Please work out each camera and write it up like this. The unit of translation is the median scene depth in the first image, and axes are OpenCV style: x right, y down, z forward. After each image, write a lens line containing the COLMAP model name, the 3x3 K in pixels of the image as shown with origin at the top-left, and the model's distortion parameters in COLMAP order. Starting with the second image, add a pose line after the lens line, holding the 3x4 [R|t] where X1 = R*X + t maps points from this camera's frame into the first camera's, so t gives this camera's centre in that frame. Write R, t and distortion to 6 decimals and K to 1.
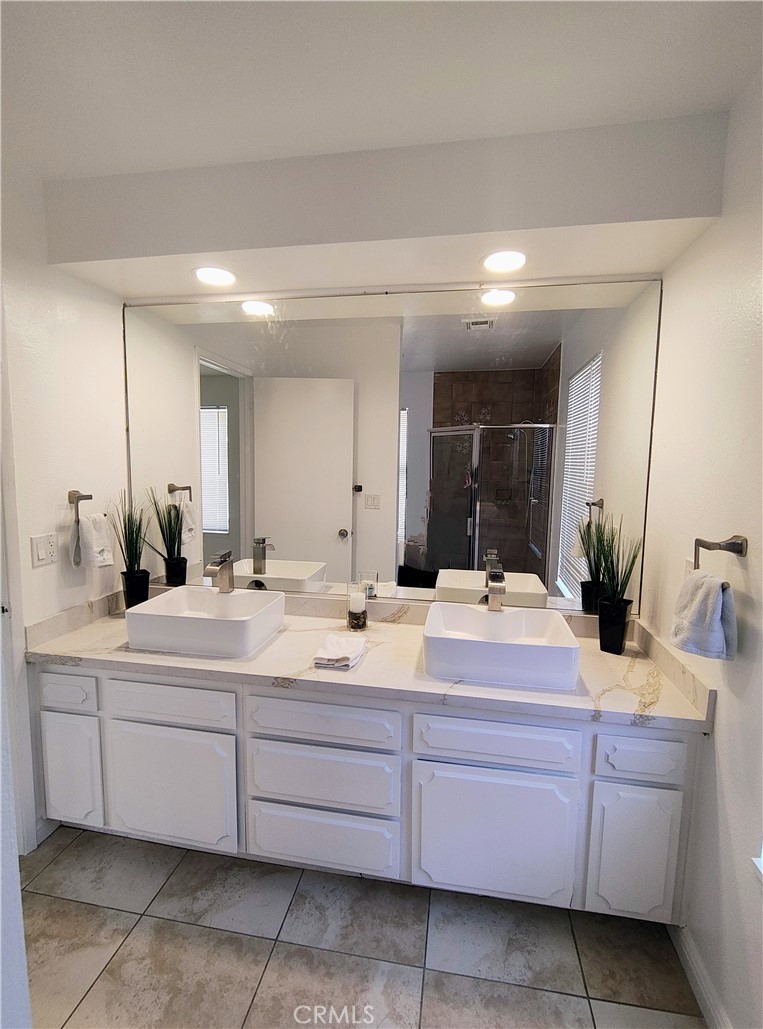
lens RADIAL K [[470.7, 0, 382.5], [0, 470.7, 508.4], [0, 0, 1]] dist [-0.002312, -0.000084]
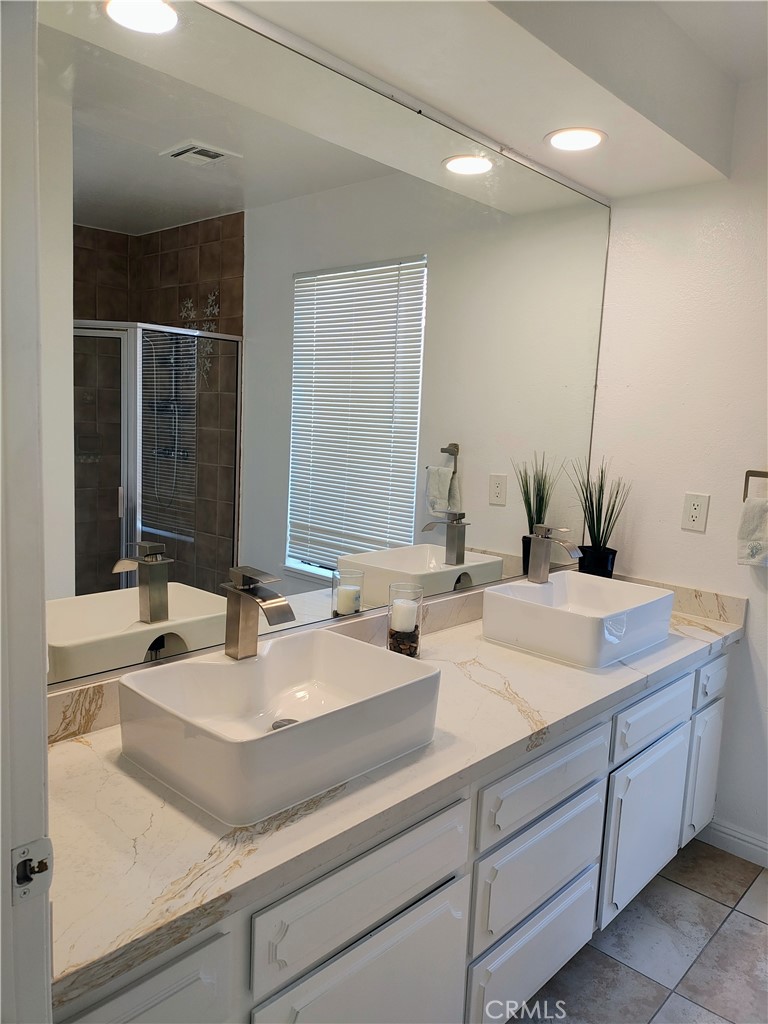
lens RADIAL K [[749.6, 0, 381.8], [0, 749.6, 511.8], [0, 0, 1]] dist [0.006128, -0.006781]
pose [[0.549202, -0.097283, 0.830008, -1.106712], [0.047717, 0.995231, 0.085074, -0.025851], [-0.834326, -0.007117, 0.551225, 0.616157]]
